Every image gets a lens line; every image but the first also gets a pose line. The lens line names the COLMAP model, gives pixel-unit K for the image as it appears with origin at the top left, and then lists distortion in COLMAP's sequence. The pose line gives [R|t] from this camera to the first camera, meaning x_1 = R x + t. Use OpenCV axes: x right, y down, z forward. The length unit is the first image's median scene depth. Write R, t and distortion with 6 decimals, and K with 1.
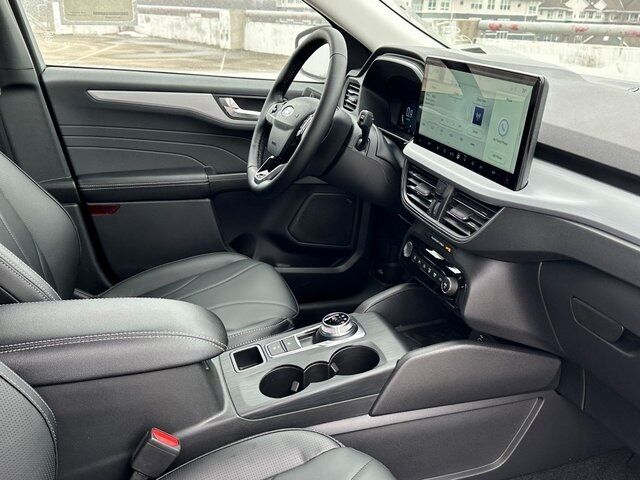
lens RADIAL K [[618.5, 0, 320.0], [0, 618.5, 240.0], [0, 0, 1]] dist [0.109391, 0.004956]
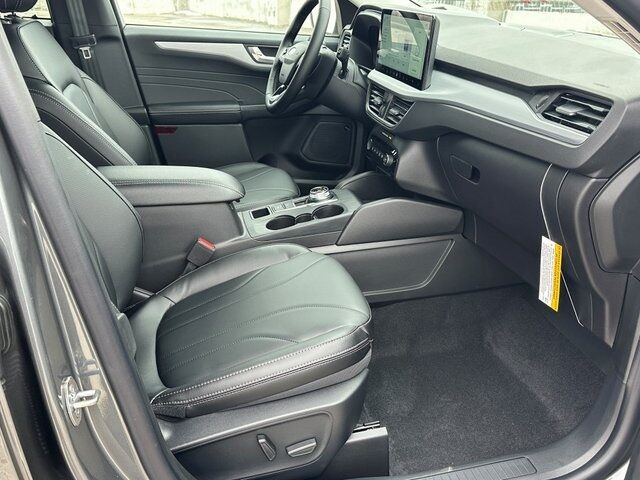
lens RADIAL K [[589.3, 0, 320.0], [0, 589.3, 240.0], [0, 0, 1]] dist [0.106388, -0.007929]
pose [[0.997337, 0.013362, -0.071690, 0.122154], [-0.009946, 0.998807, 0.047800, 0.168025], [0.072244, -0.046960, 0.996281, -0.395600]]
